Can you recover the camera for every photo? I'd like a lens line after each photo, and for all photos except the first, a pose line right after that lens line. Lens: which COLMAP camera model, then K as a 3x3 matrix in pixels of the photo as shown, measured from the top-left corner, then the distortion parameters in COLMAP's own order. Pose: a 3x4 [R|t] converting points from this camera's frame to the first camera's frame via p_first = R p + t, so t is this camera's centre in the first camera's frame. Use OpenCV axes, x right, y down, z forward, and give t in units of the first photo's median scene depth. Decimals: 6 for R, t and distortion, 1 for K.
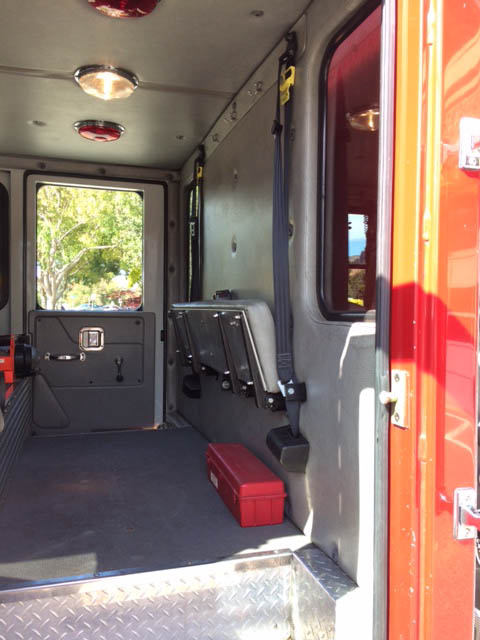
lens RADIAL K [[549.7, 0, 236.4], [0, 549.7, 319.6], [0, 0, 1]] dist [0.072332, -0.084396]
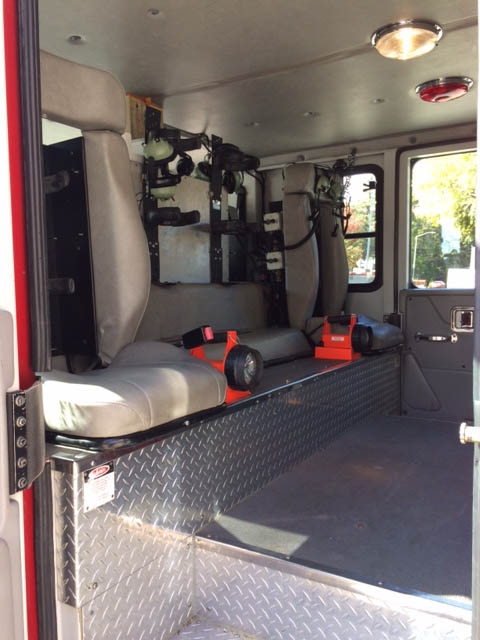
lens RADIAL K [[549.7, 0, 238.1], [0, 549.7, 321.2], [0, 0, 1]] dist [0.072332, -0.084396]
pose [[0.677351, 0.029931, -0.735051, 0.169979], [0.005834, 0.998922, 0.046052, -0.007477], [0.735637, -0.035482, 0.676446, 0.107371]]
